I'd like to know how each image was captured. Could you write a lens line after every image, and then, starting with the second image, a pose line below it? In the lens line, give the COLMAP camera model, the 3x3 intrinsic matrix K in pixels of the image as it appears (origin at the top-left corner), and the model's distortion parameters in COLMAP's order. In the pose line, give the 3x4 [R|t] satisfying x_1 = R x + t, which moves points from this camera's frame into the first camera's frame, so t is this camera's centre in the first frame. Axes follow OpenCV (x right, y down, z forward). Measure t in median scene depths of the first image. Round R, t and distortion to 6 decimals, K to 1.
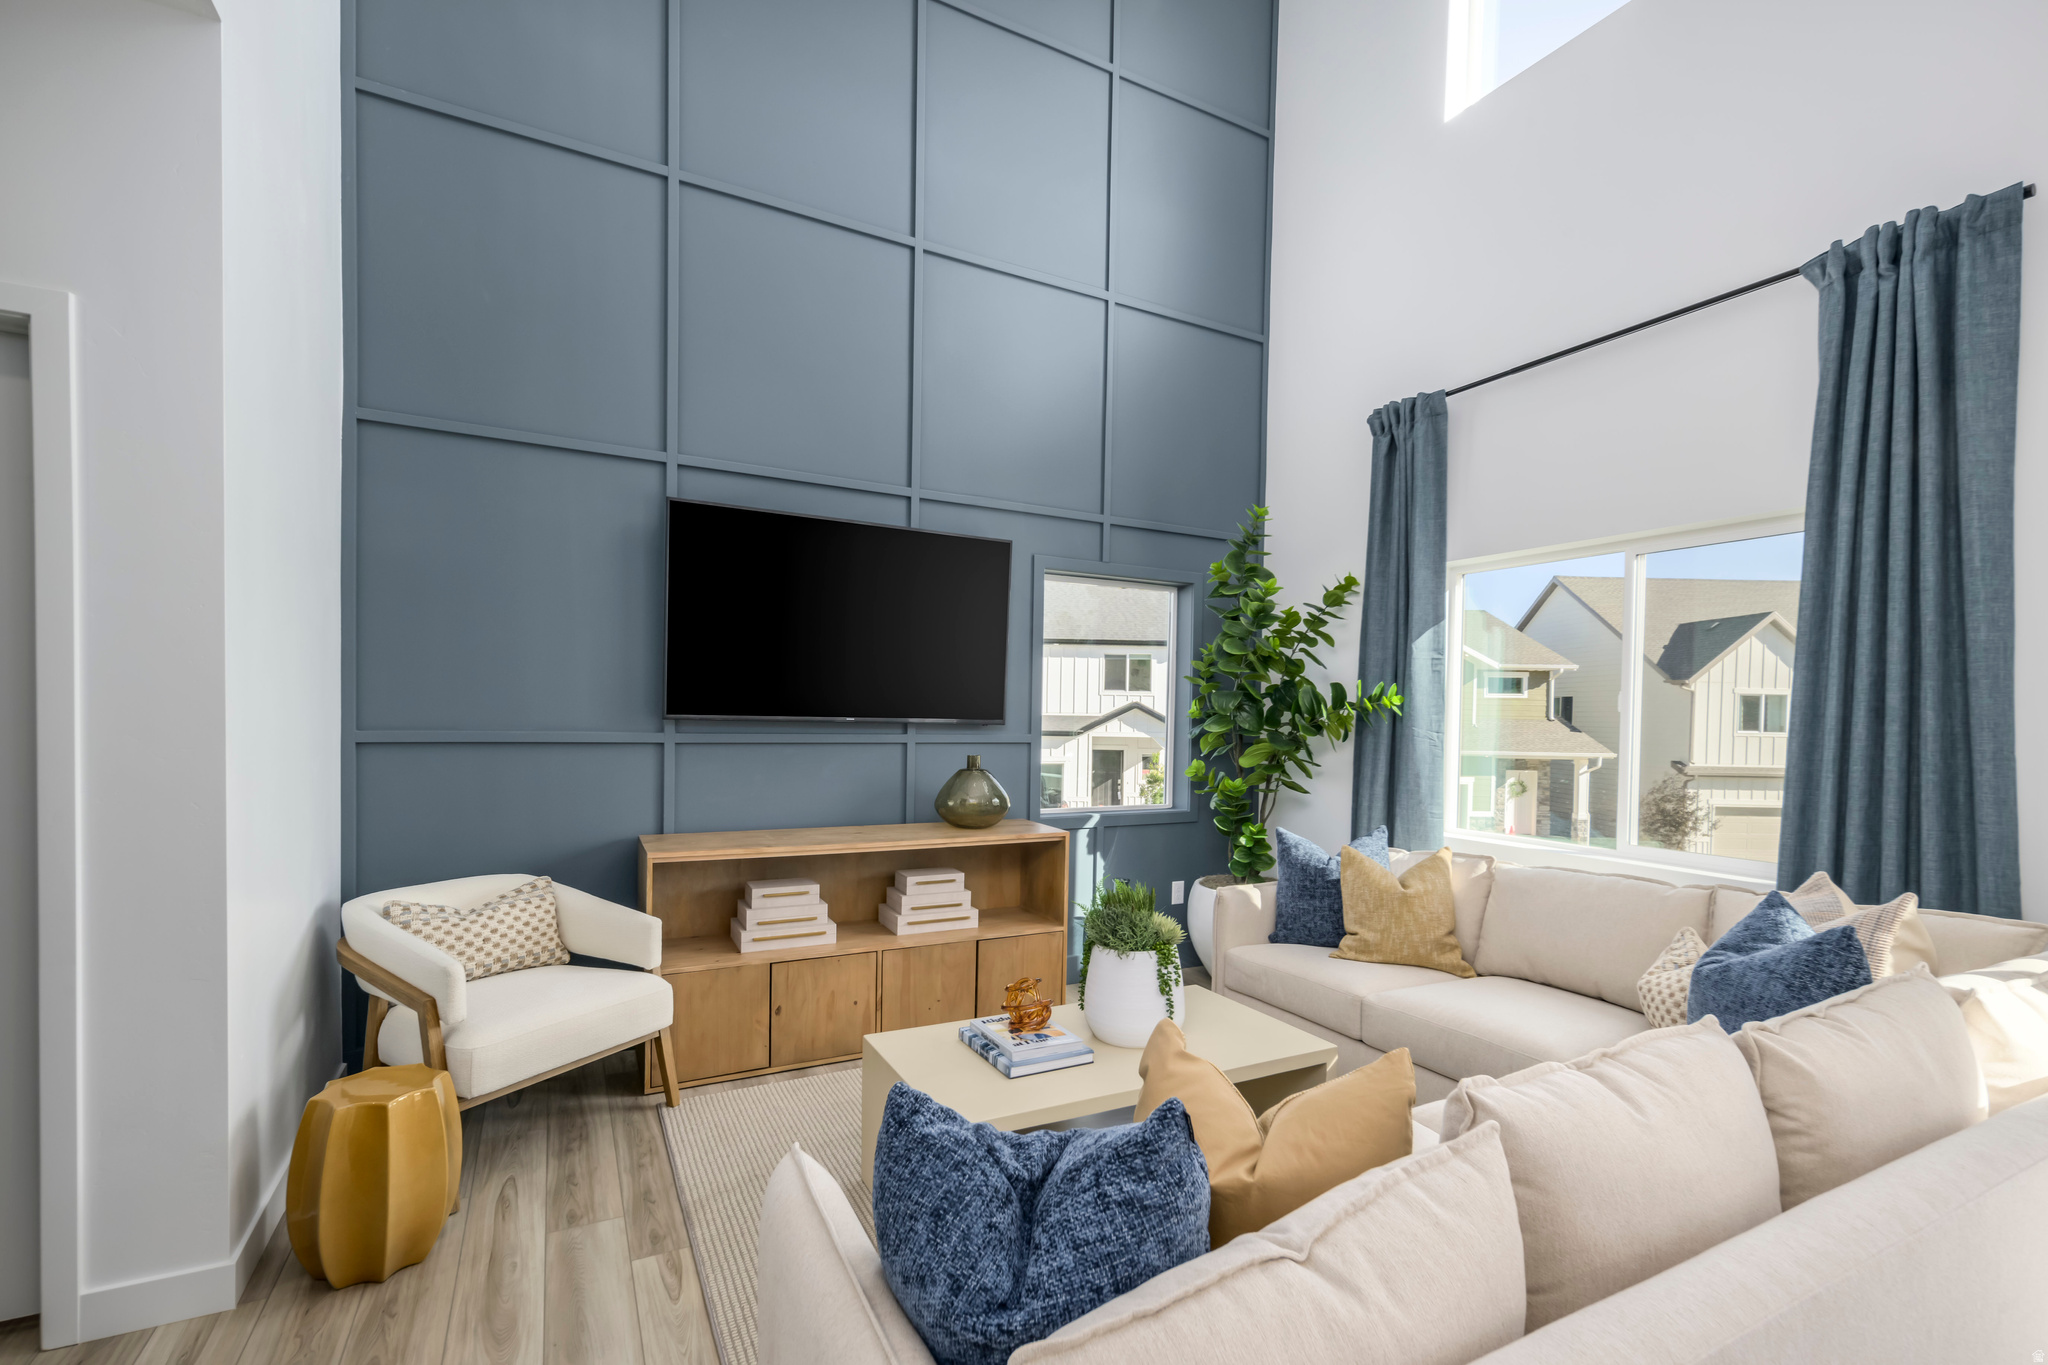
lens RADIAL K [[890.2, 0, 1029.0], [0, 890.2, 710.9], [0, 0, 1]] dist [0.002566, -0.000461]
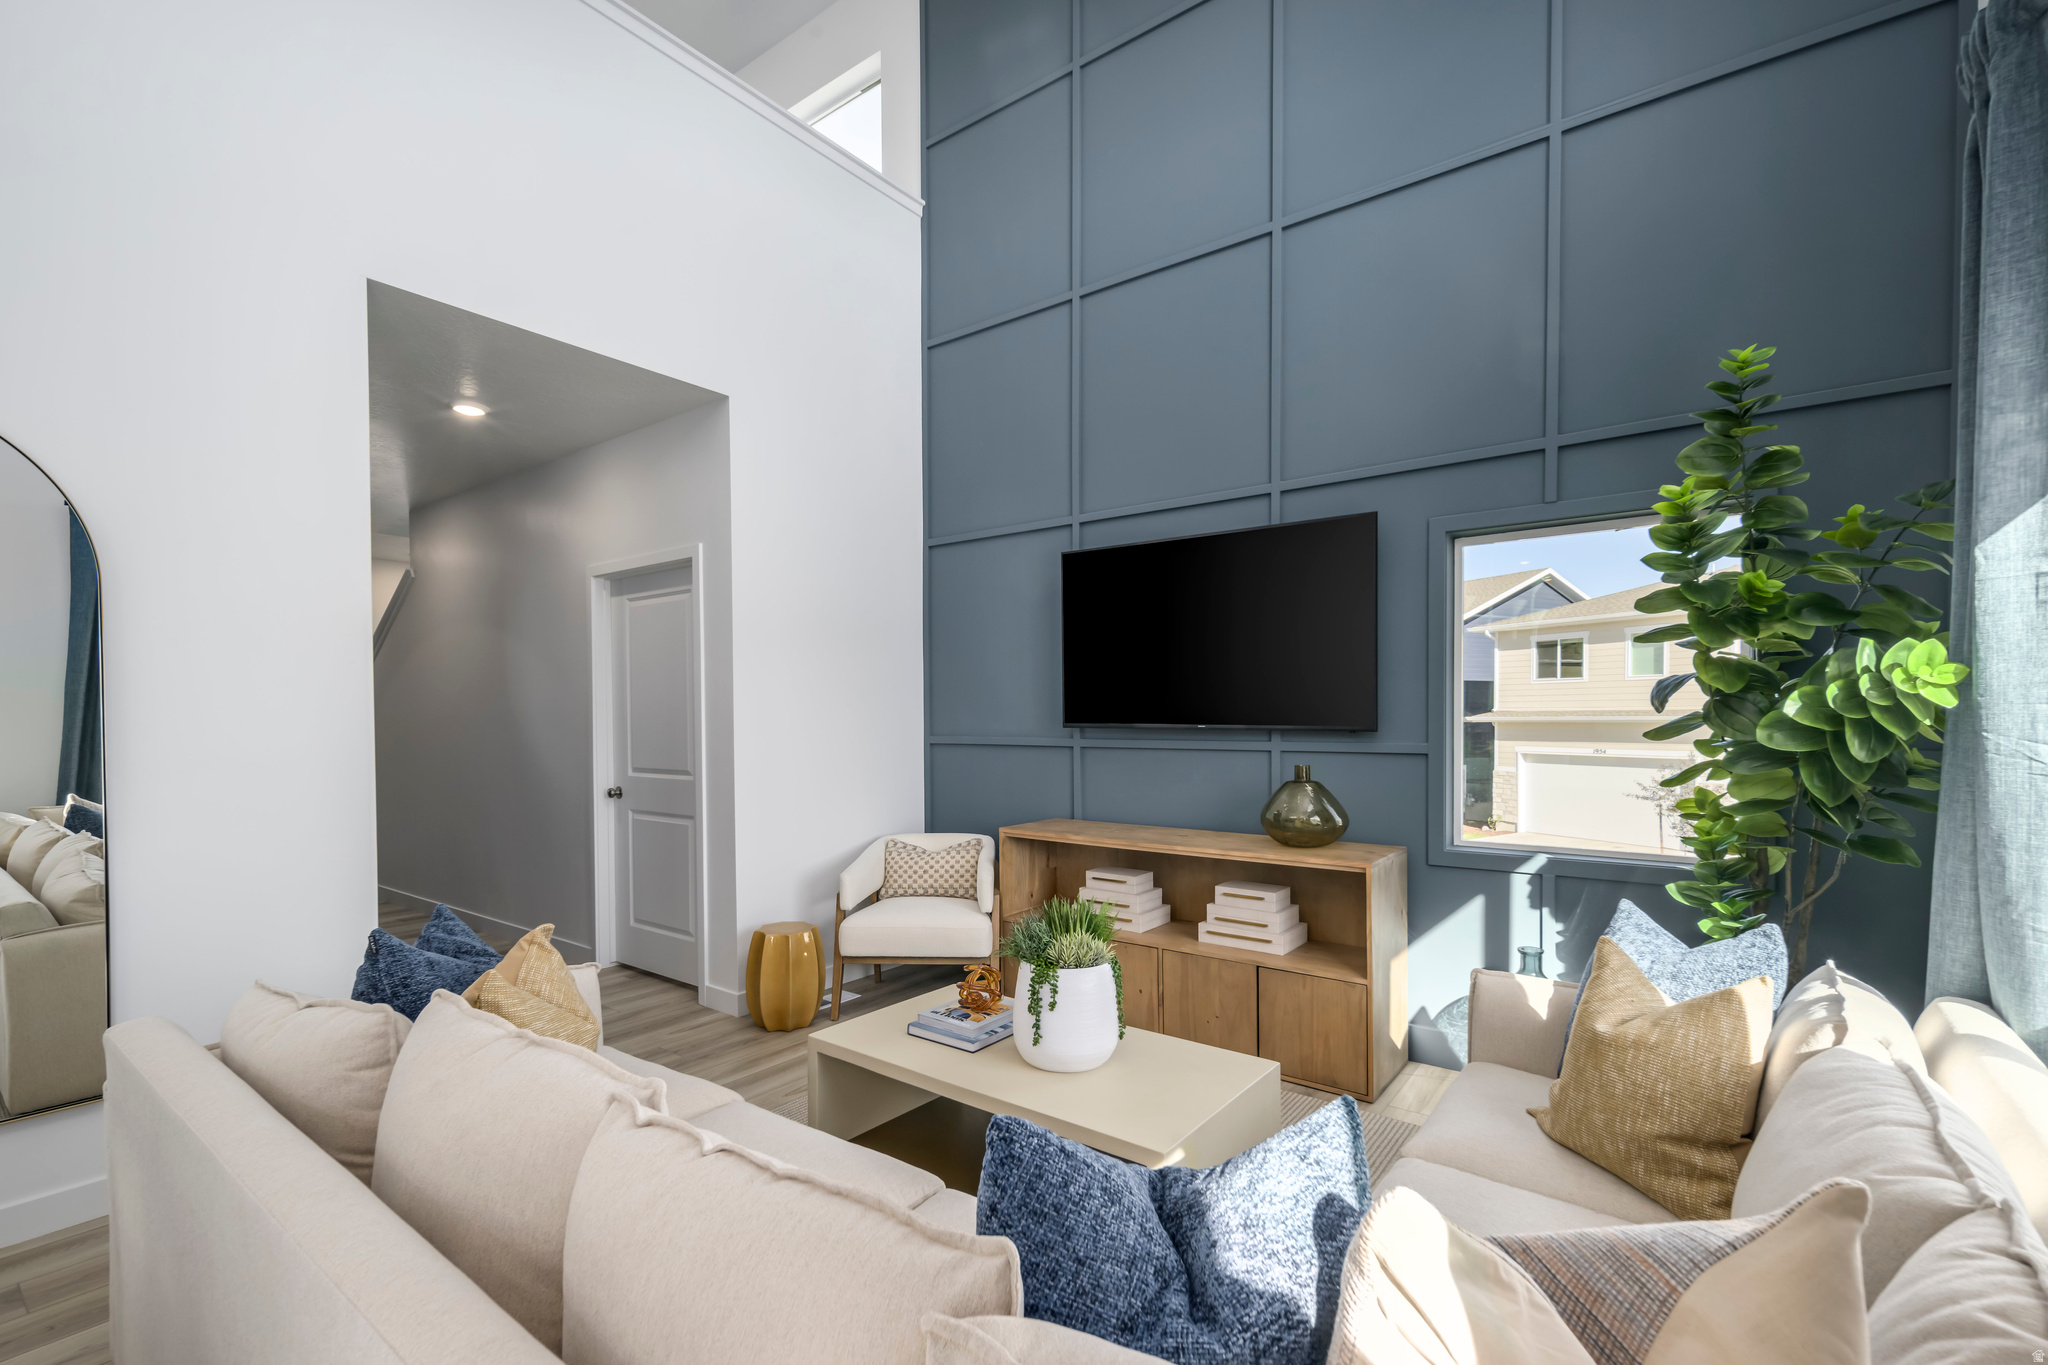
lens RADIAL K [[890.2, 0, 1029.0], [0, 890.2, 710.9], [0, 0, 1]] dist [0.002566, -0.000461]
pose [[0.428608, -0.024808, -0.903150, 0.684068], [0.014877, 0.999681, -0.020399, 0.010262], [0.903368, -0.004693, 0.428841, 0.397590]]
